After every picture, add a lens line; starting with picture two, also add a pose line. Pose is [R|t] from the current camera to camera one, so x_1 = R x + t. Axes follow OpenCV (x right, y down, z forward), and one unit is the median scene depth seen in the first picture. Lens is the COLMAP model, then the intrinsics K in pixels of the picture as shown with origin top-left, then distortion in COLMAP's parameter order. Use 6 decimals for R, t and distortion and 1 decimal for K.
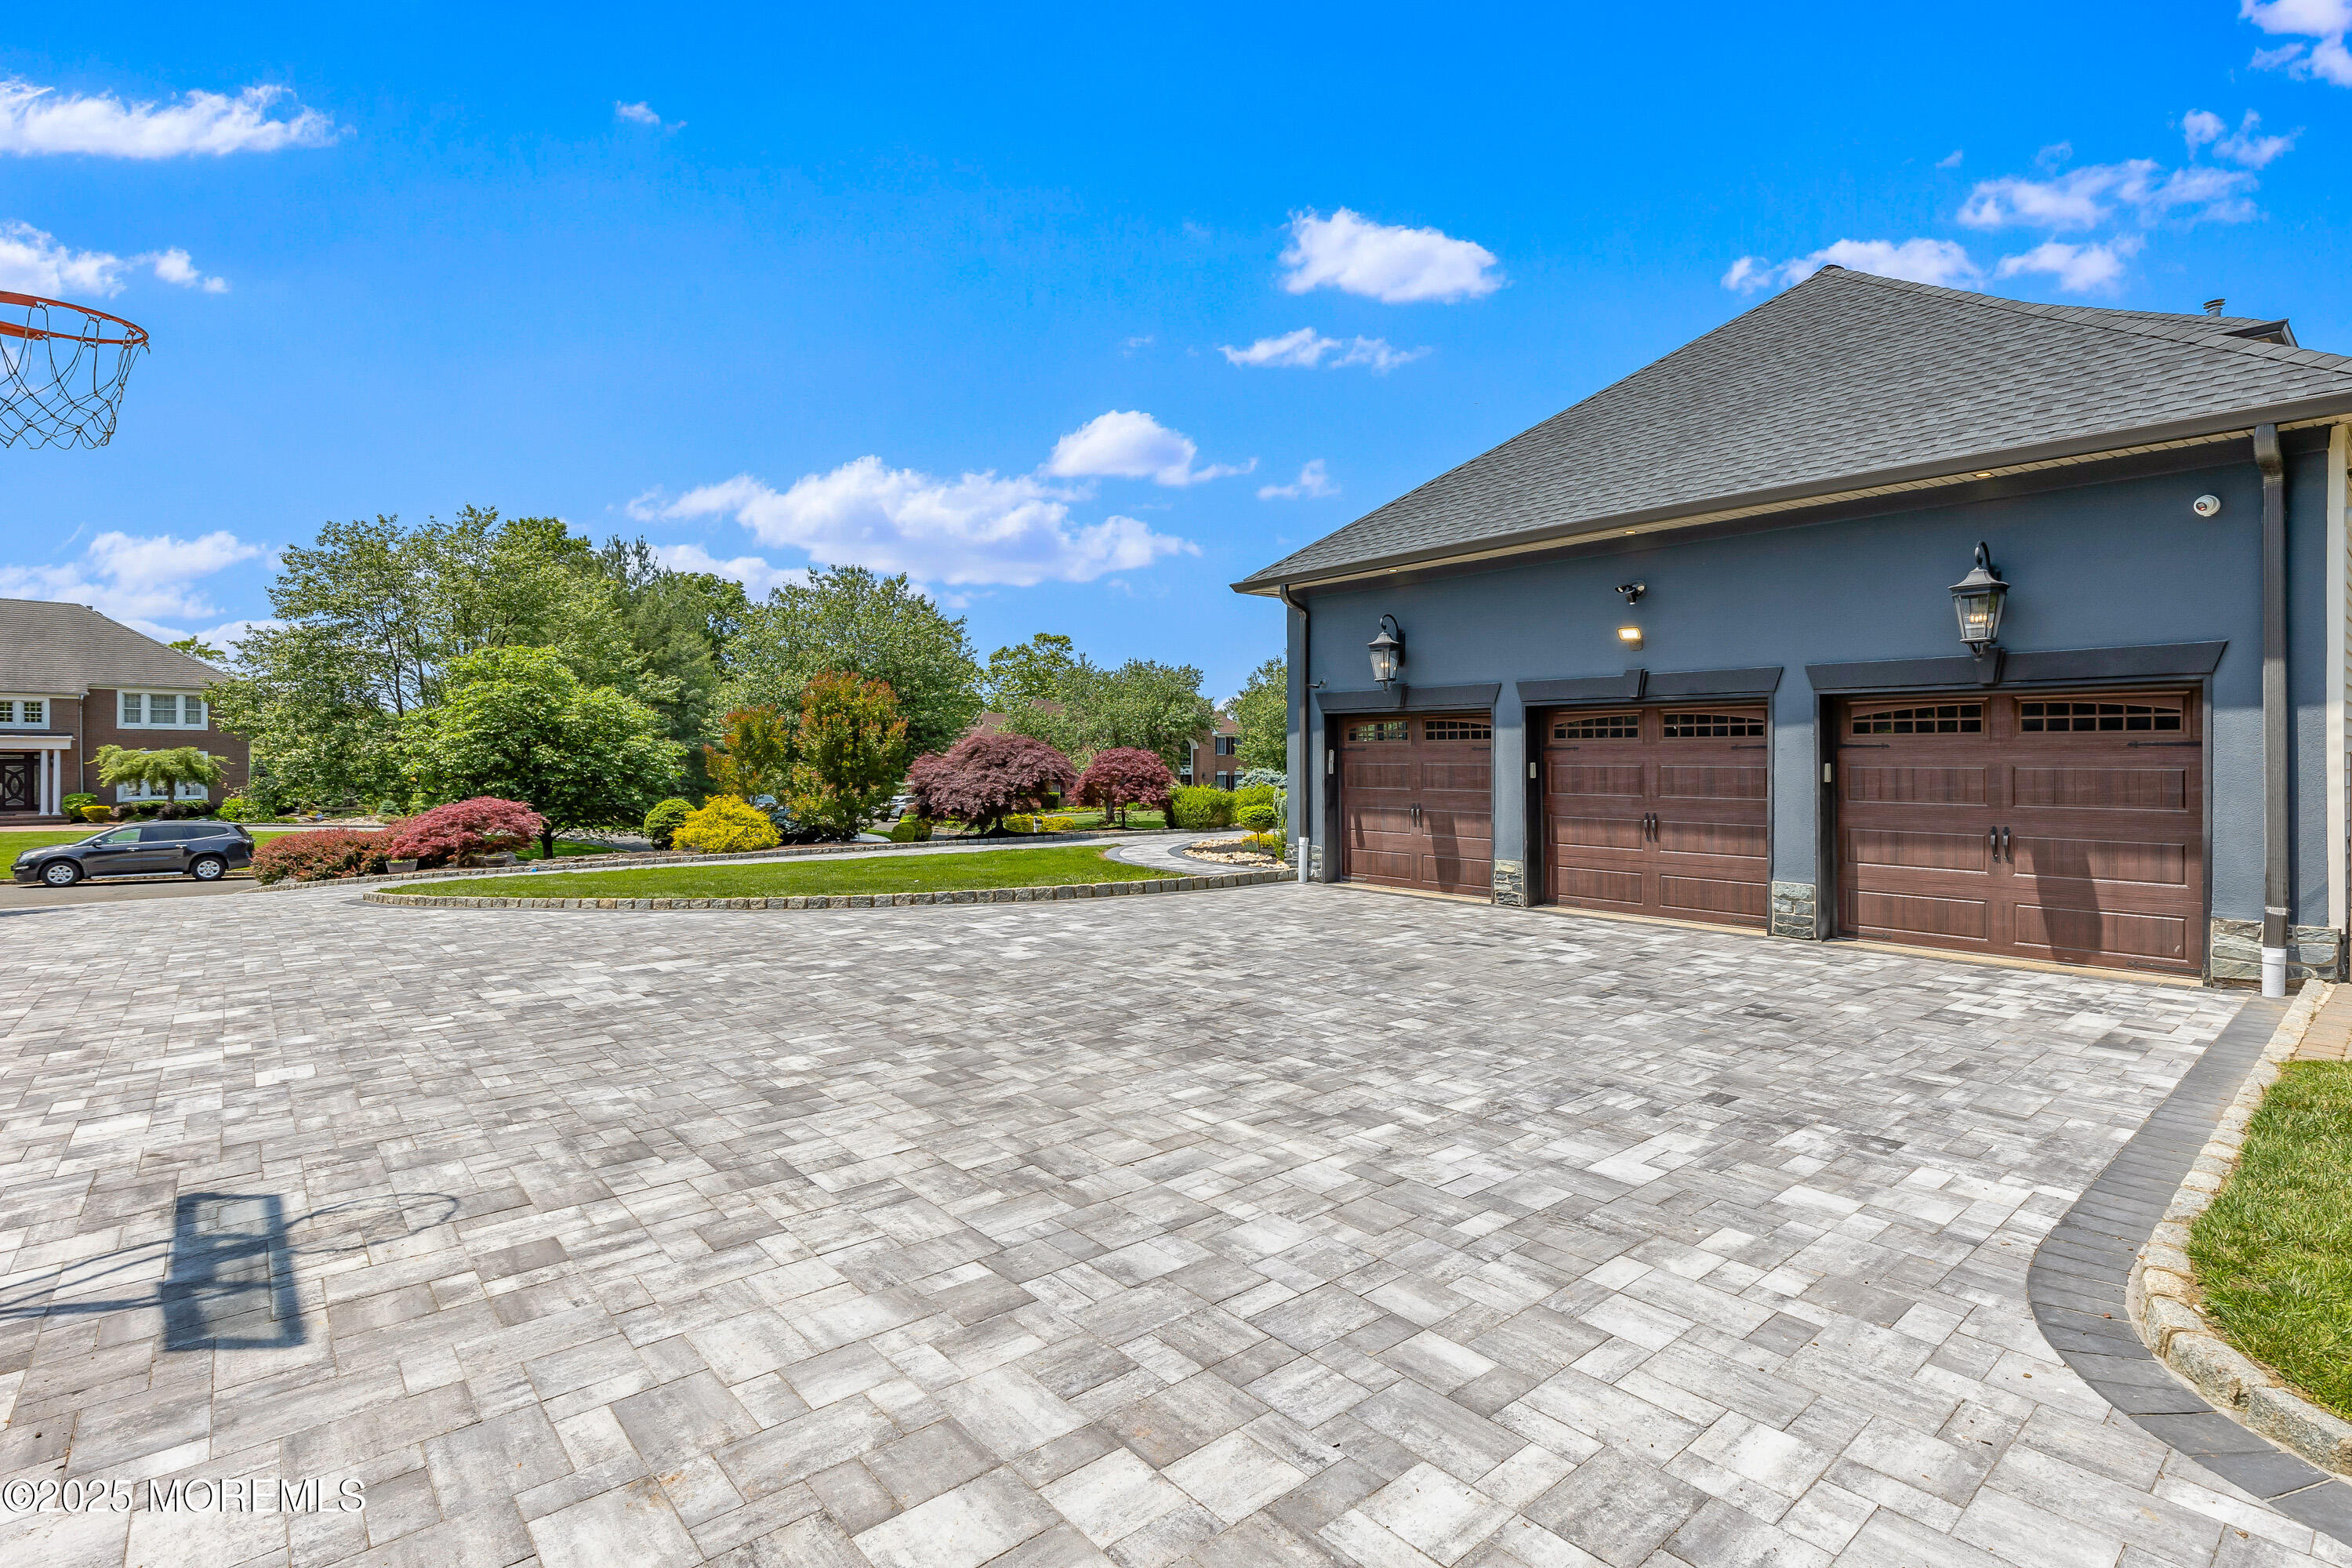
lens RADIAL K [[1124.0, 0, 1173.9], [0, 1124.0, 736.6], [0, 0, 1]] dist [0.007289, -0.000282]
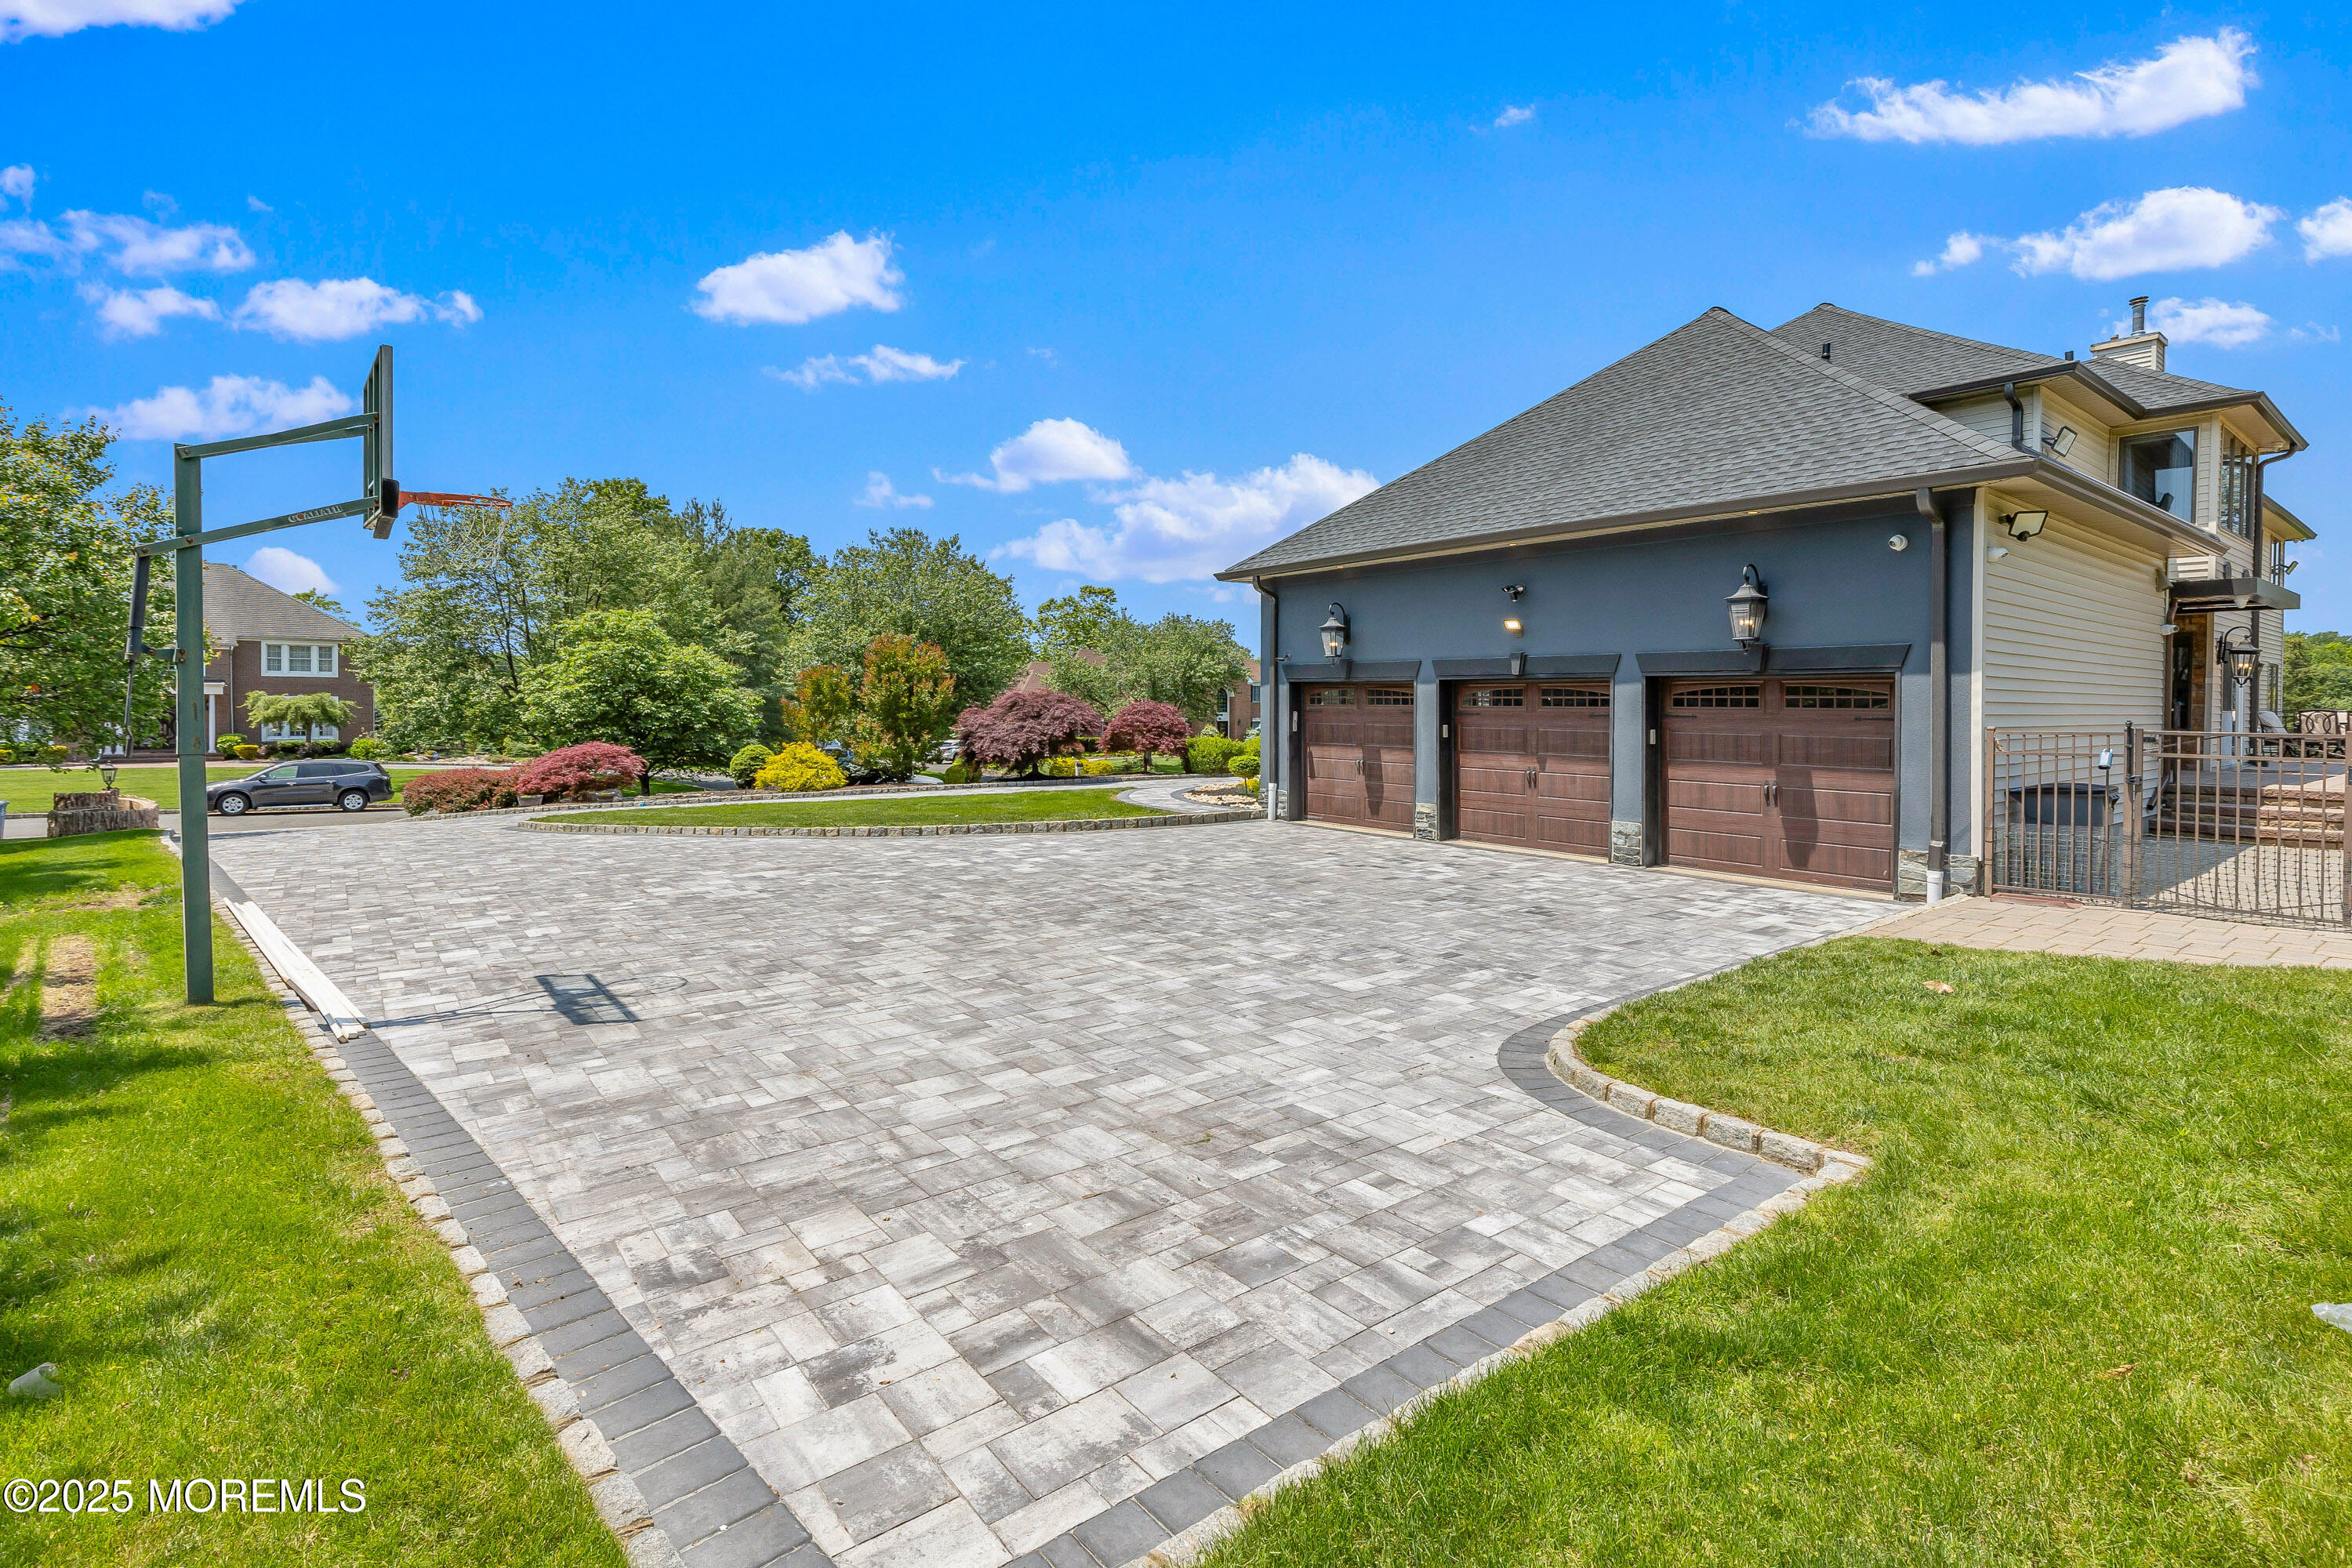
lens RADIAL K [[1101.5, 0, 1170.1], [0, 1101.5, 702.0], [0, 0, 1]] dist [0.003863, -0.000699]
pose [[0.998876, 0.004344, -0.047200, 0.061143], [-0.003451, 0.999814, 0.018989, -0.020385], [0.047274, -0.018805, 0.998705, -0.193629]]
